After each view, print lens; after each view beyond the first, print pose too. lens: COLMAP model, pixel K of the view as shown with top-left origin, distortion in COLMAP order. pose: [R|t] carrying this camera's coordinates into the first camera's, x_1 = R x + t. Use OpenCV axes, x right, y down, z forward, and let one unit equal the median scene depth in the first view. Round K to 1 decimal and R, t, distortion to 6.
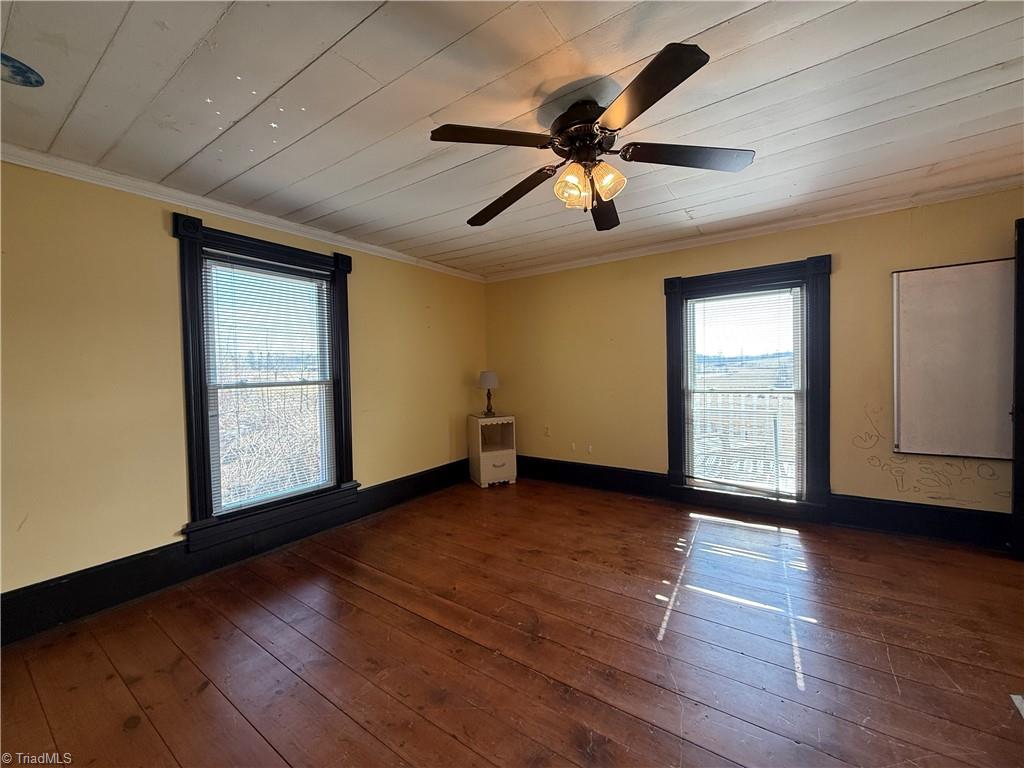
lens RADIAL K [[403.0, 0, 512.0], [0, 403.0, 384.0], [0, 0, 1]] dist [0.011509, 0.000011]
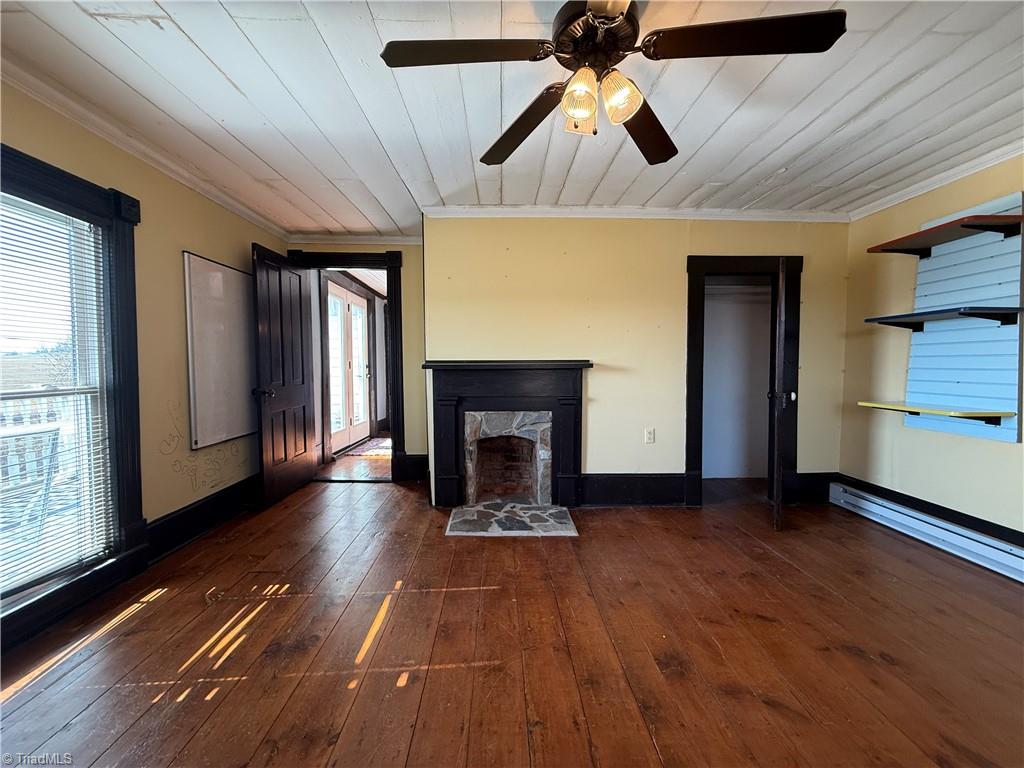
lens RADIAL K [[403.0, 0, 512.0], [0, 403.0, 384.0], [0, 0, 1]] dist [0.011509, 0.000011]
pose [[-0.584396, -0.009856, 0.811409, -0.222727], [0.041726, 0.998238, 0.042177, 0.011365], [-0.810395, 0.058505, -0.582956, 0.962518]]
